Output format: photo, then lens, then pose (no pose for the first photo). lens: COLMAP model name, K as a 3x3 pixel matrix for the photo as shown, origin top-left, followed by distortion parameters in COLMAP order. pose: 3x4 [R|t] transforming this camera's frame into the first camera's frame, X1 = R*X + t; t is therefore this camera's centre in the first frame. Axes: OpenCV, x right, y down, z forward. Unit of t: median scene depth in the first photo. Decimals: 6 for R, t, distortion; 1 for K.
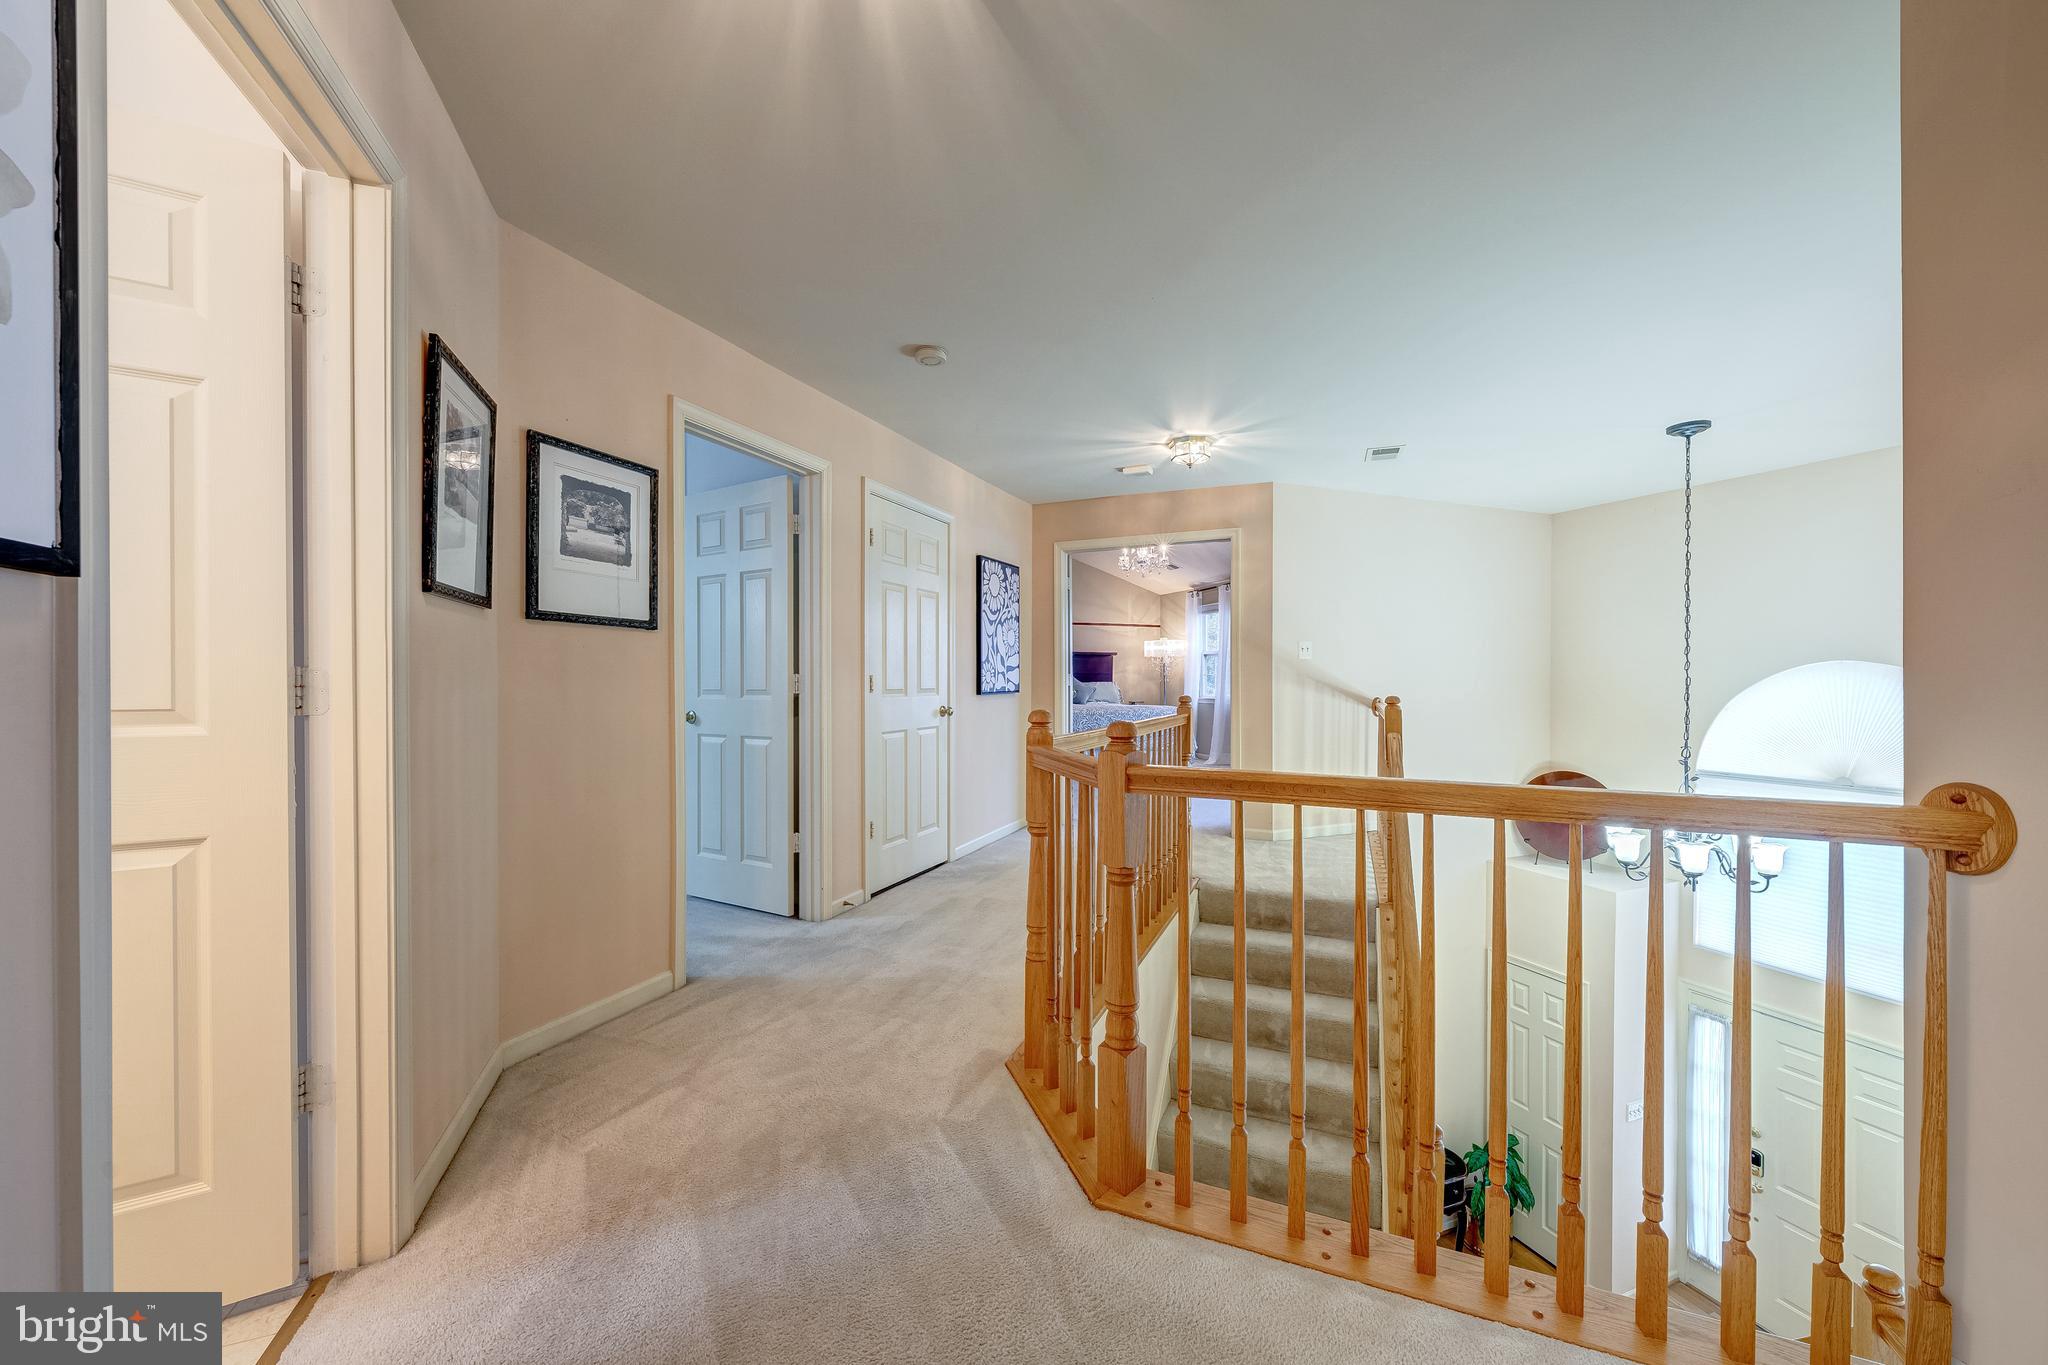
lens RADIAL K [[758.2, 0, 1021.7], [0, 758.2, 680.0], [0, 0, 1]] dist [-0.001321, -0.000089]
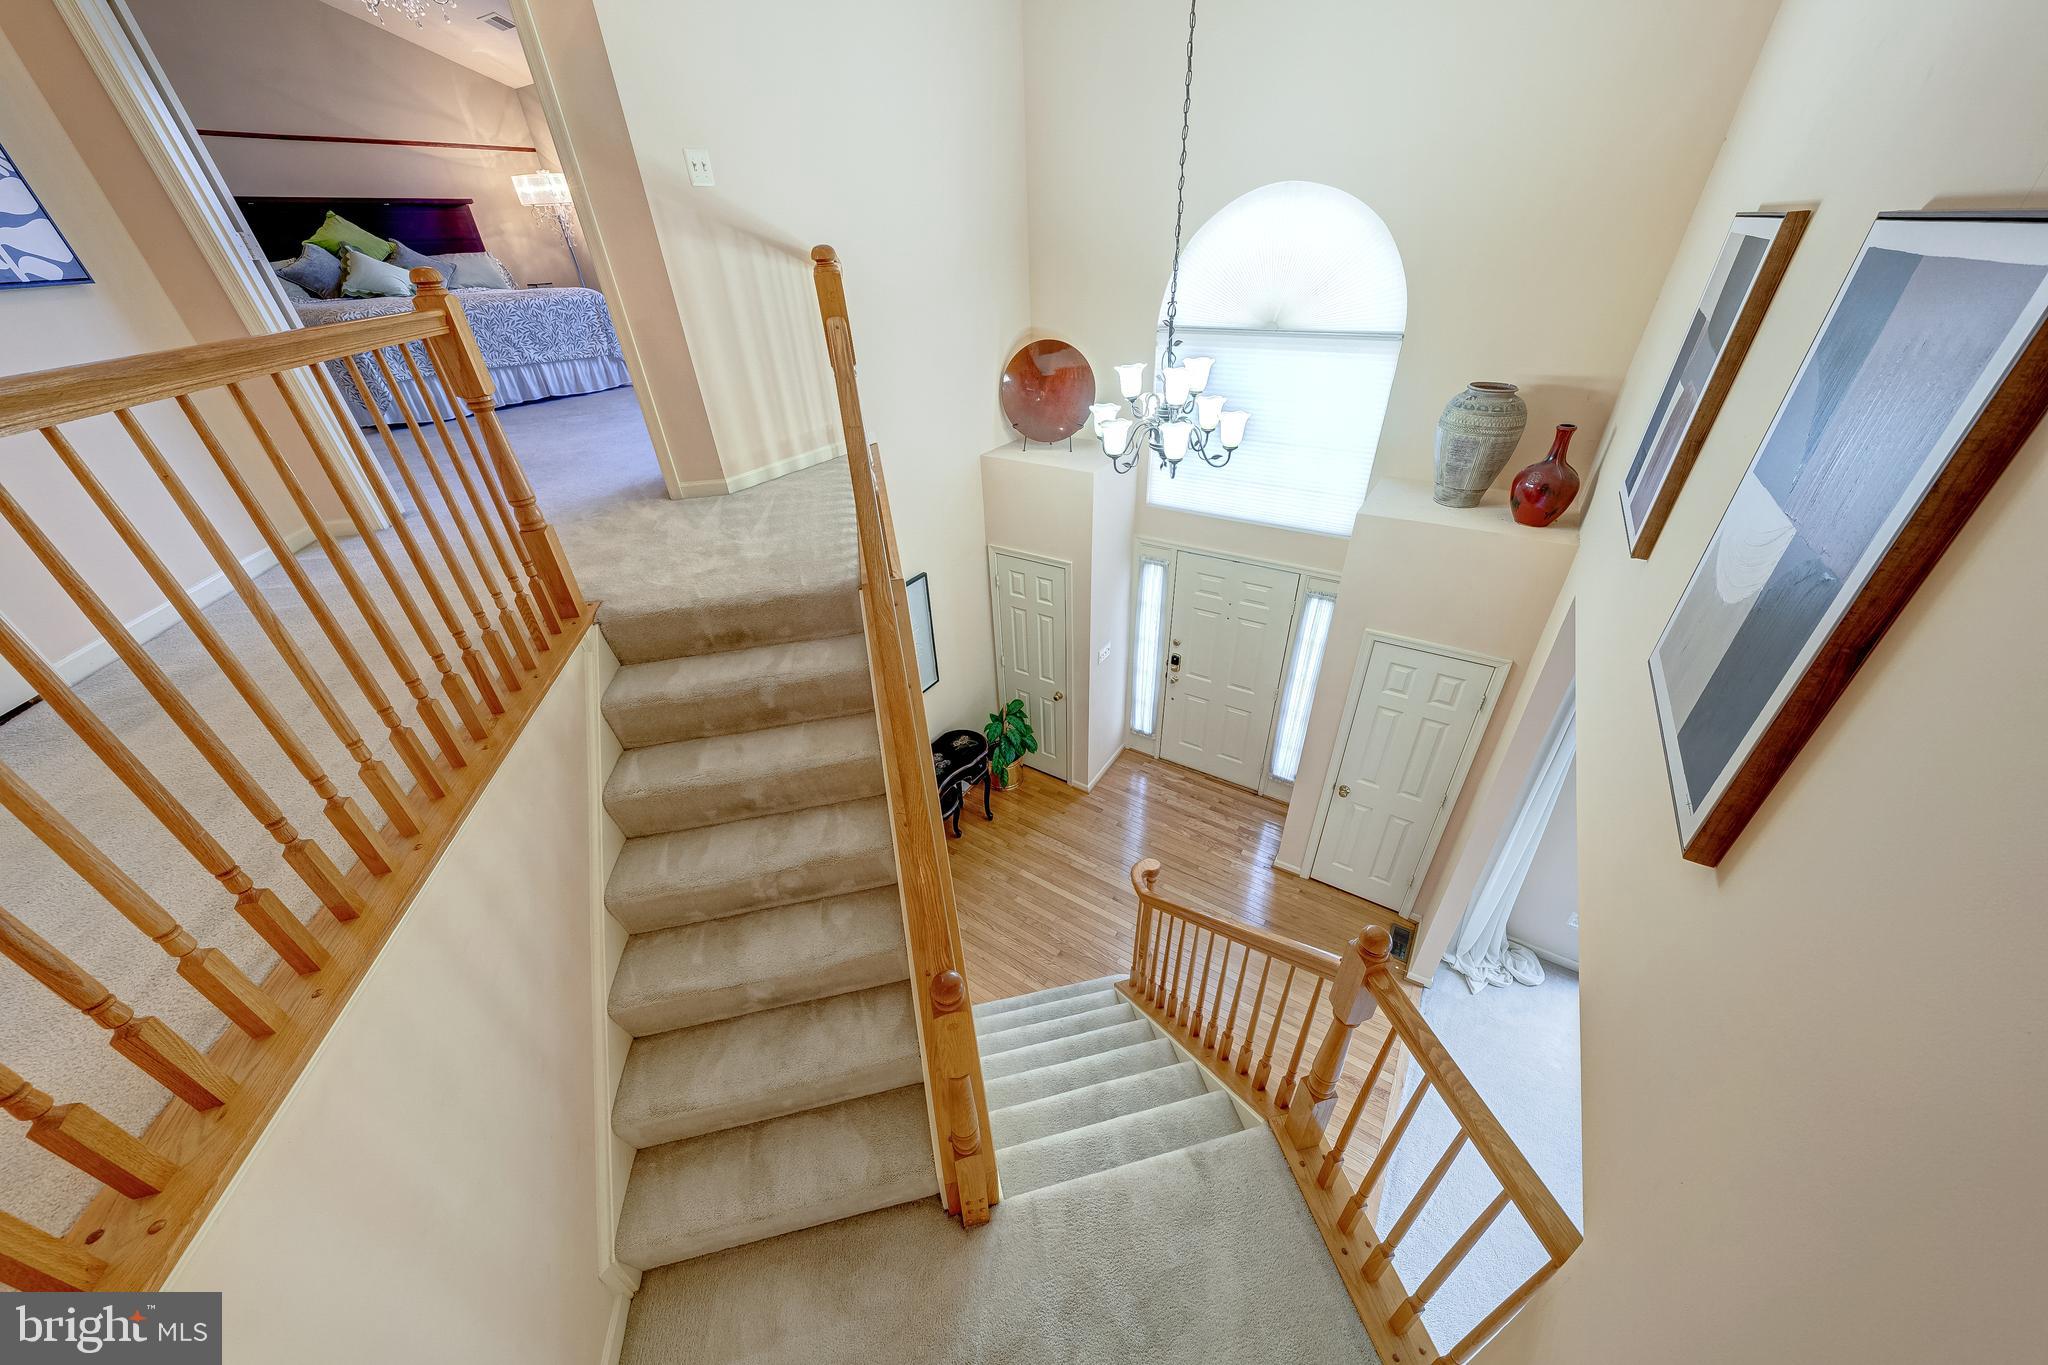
lens RADIAL K [[701.2, 0, 1031.6], [0, 701.2, 685.4], [0, 0, 1]] dist [-0.001636, -0.000073]
pose [[0.807773, -0.344533, 0.478329, 0.180760], [0.037013, 0.839467, 0.542149, 0.014012], [-0.588330, -0.420229, 0.690851, 0.291532]]
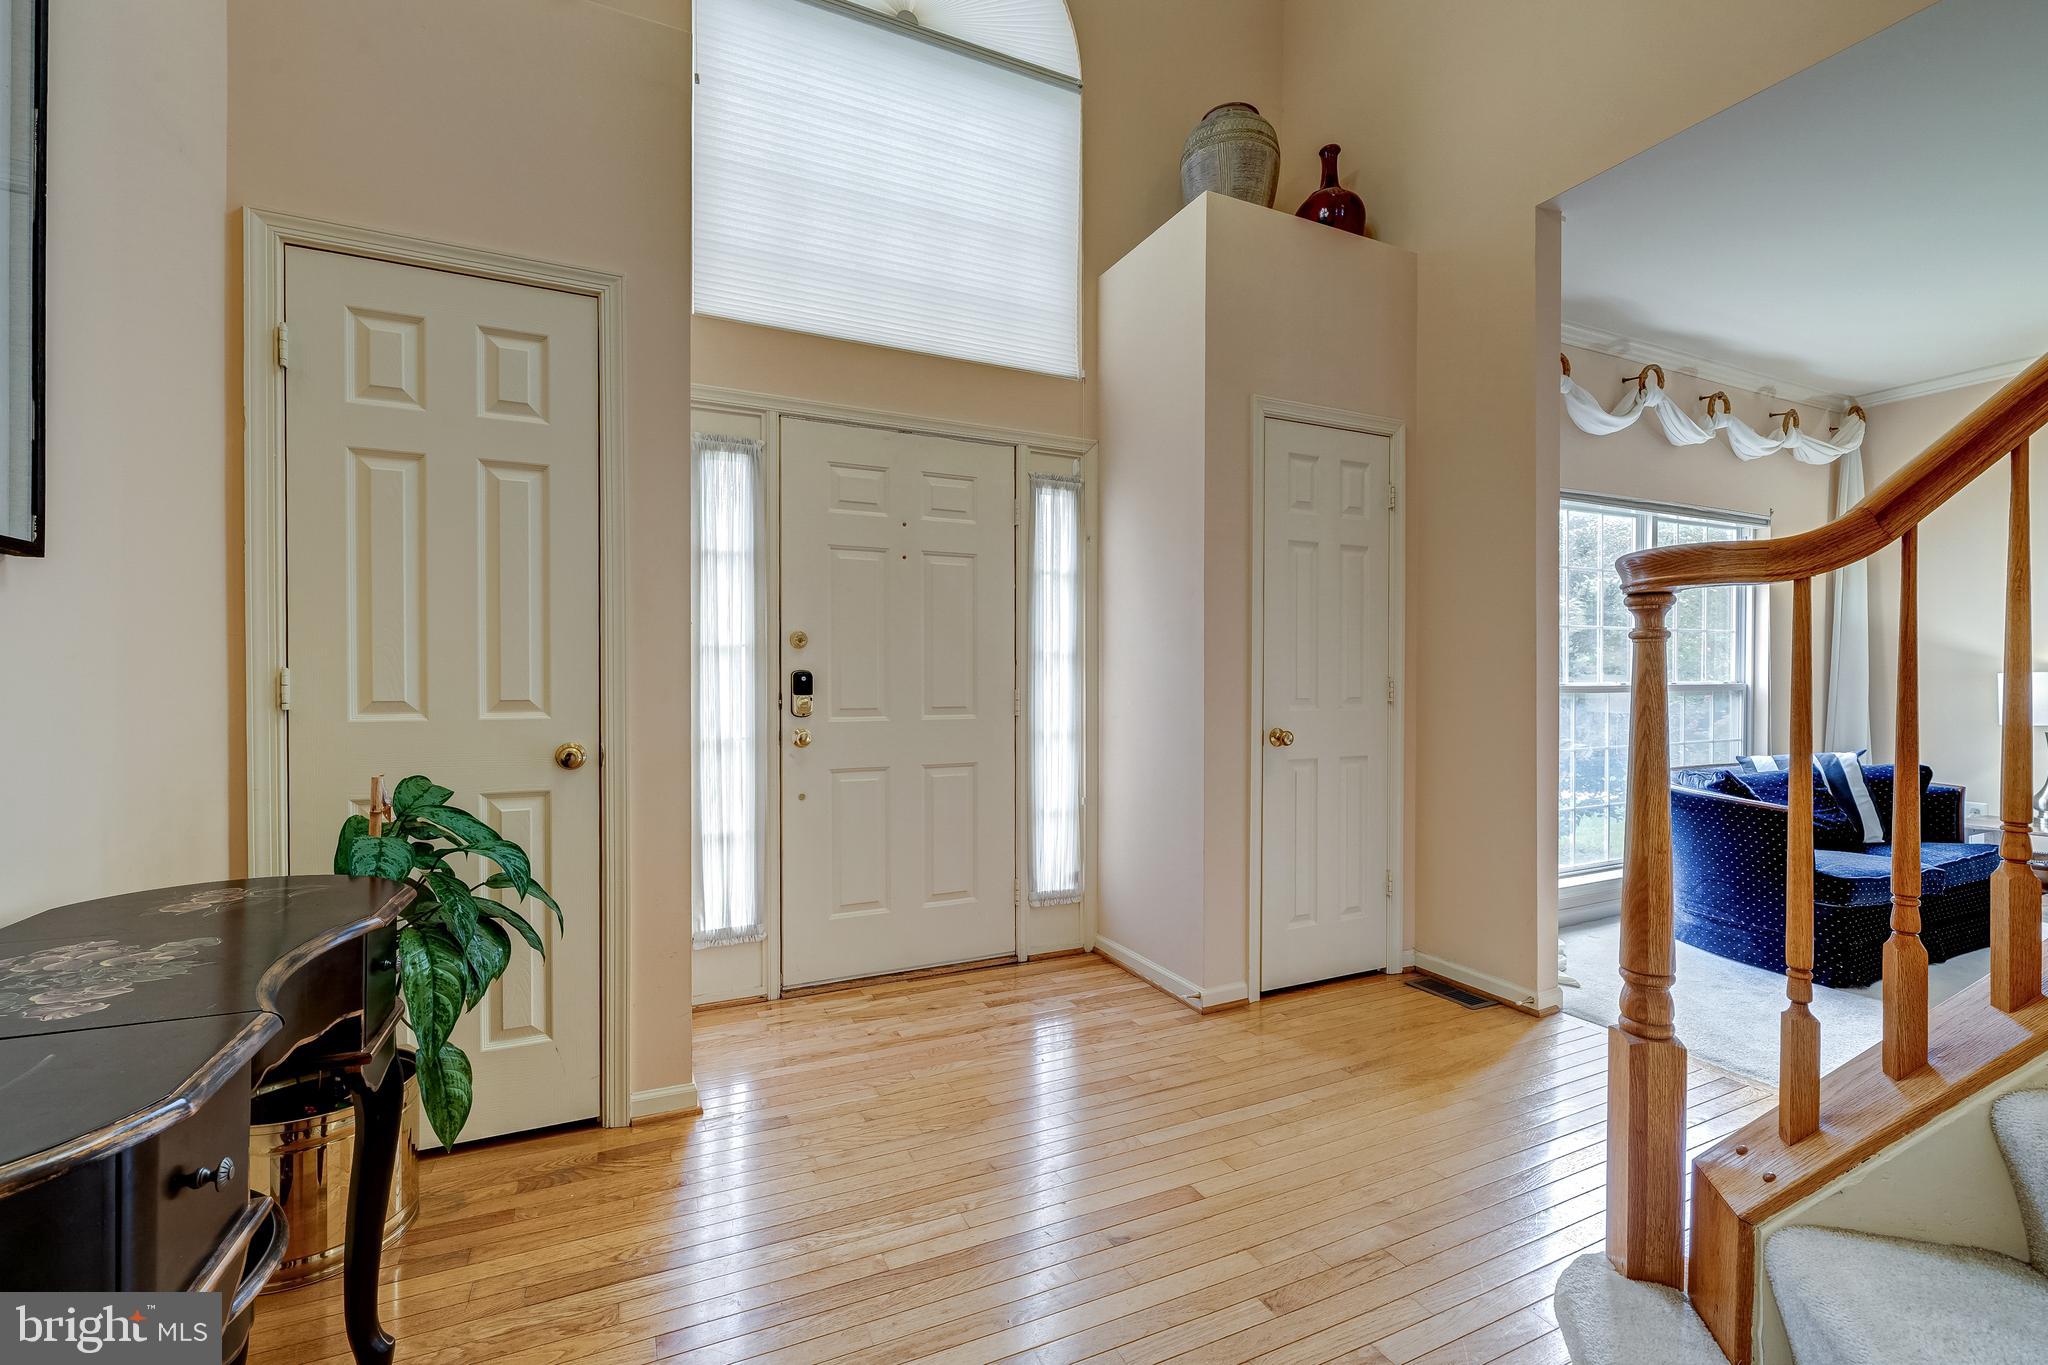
lens RADIAL K [[866.7, 0, 1027.4], [0, 866.7, 685.8], [0, 0, 1]] dist [0.000084, 0.000130]
pose [[-0.076385, -0.002565, 0.997075, 0.318344], [0.008902, 0.999955, 0.003255, 0.608089], [-0.997039, 0.009125, -0.076359, 0.849991]]
